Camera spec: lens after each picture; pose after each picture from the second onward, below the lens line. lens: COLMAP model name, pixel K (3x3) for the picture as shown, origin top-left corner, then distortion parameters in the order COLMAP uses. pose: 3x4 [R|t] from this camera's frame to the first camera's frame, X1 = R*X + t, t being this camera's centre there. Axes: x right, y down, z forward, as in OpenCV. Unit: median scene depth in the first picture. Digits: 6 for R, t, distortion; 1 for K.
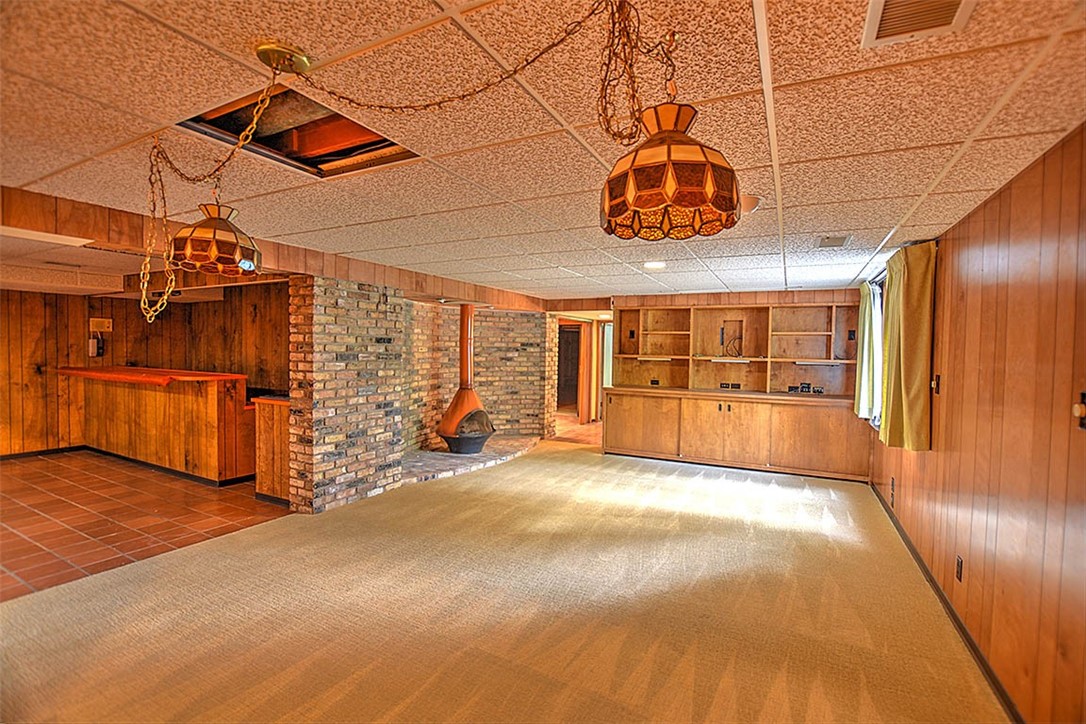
lens RADIAL K [[475.6, 0, 540.9], [0, 475.6, 362.0], [0, 0, 1]] dist [-0.017828, -0.000439]
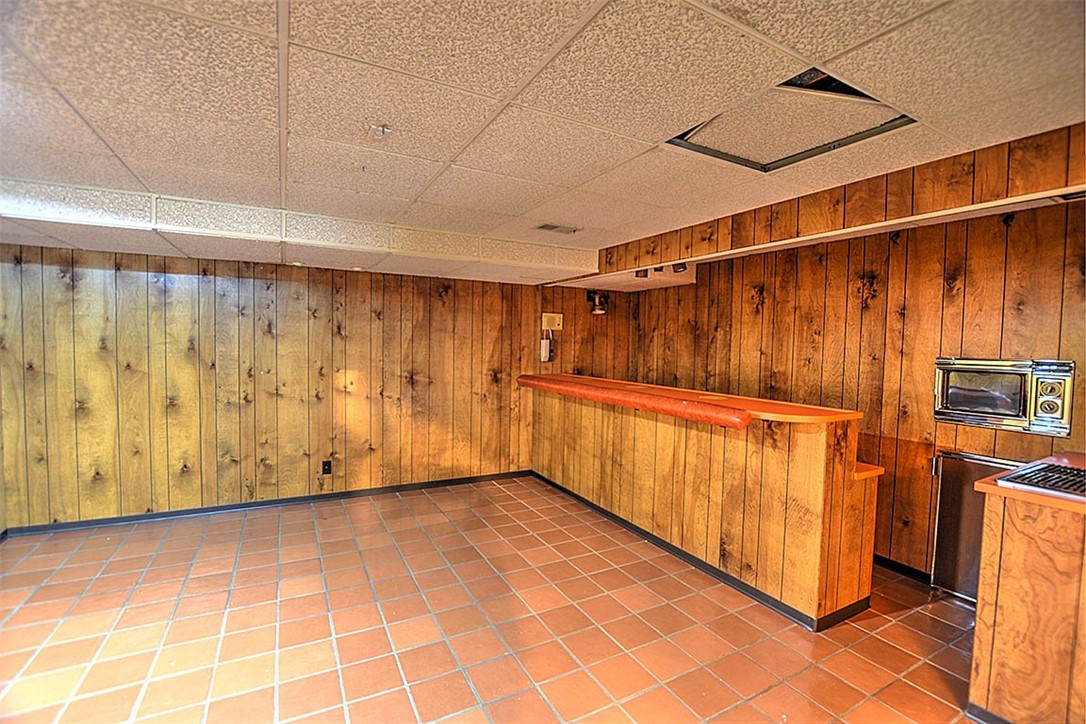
lens RADIAL K [[475.6, 0, 544.5], [0, 475.6, 364.2], [0, 0, 1]] dist [-0.017828, -0.000439]
pose [[0.837848, 0.025501, -0.545308, -0.524292], [-0.021486, 0.999675, 0.013736, -0.018670], [0.545481, 0.000208, 0.838123, 0.327502]]
